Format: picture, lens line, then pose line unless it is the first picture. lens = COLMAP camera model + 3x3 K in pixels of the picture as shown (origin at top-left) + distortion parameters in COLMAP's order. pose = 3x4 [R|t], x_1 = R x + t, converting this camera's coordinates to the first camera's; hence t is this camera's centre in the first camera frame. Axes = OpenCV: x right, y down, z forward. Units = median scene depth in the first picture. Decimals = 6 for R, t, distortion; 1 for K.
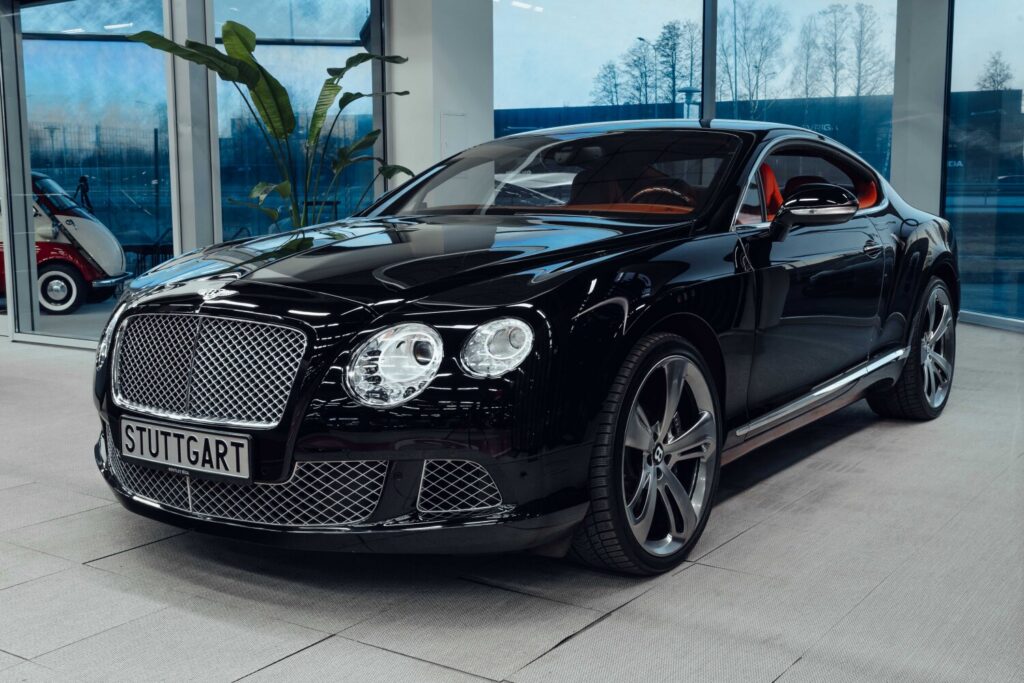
lens RADIAL K [[1128.3, 0, 512.0], [0, 1128.3, 341.5], [0, 0, 1]] dist [0.012522, 0.013861]
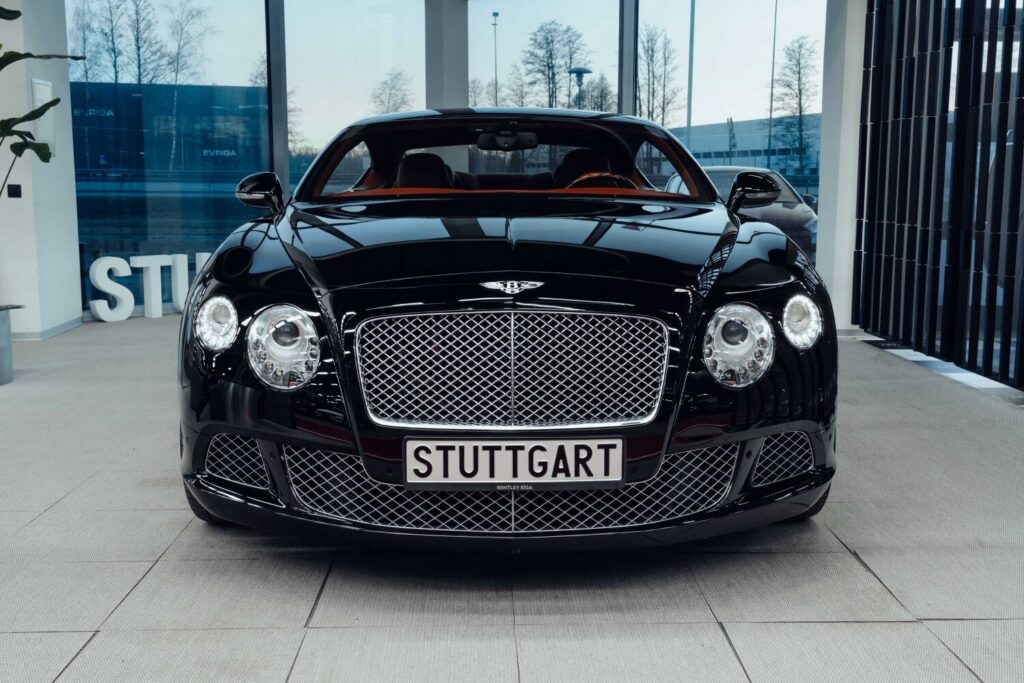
lens RADIAL K [[1097.3, 0, 509.7], [0, 1097.3, 331.8], [0, 0, 1]] dist [0.020317, 0.006868]
pose [[0.801313, -0.070451, 0.594083, -0.790494], [0.066390, 0.997380, 0.028729, -0.032360], [-0.594550, 0.016420, 0.803891, 0.298626]]
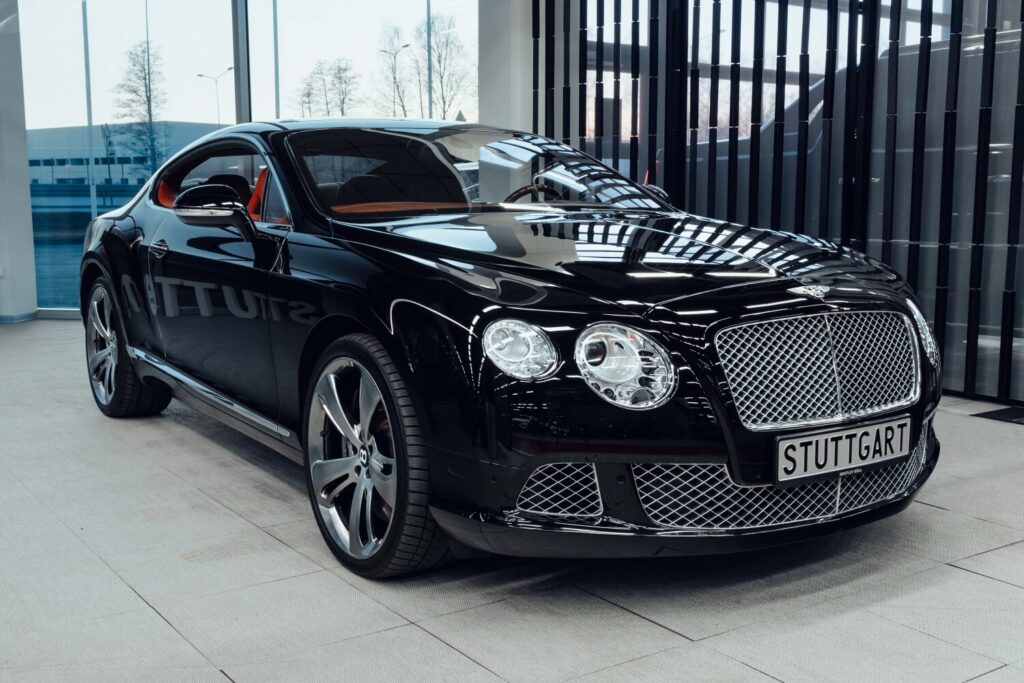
lens RADIAL K [[1128.3, 0, 512.0], [0, 1128.3, 341.5], [0, 0, 1]] dist [0.012522, 0.013861]
pose [[0.359950, -0.115200, 0.925832, -1.277673], [0.118262, 0.989977, 0.077203, -0.106911], [-0.925446, 0.081702, 0.369966, 0.884347]]
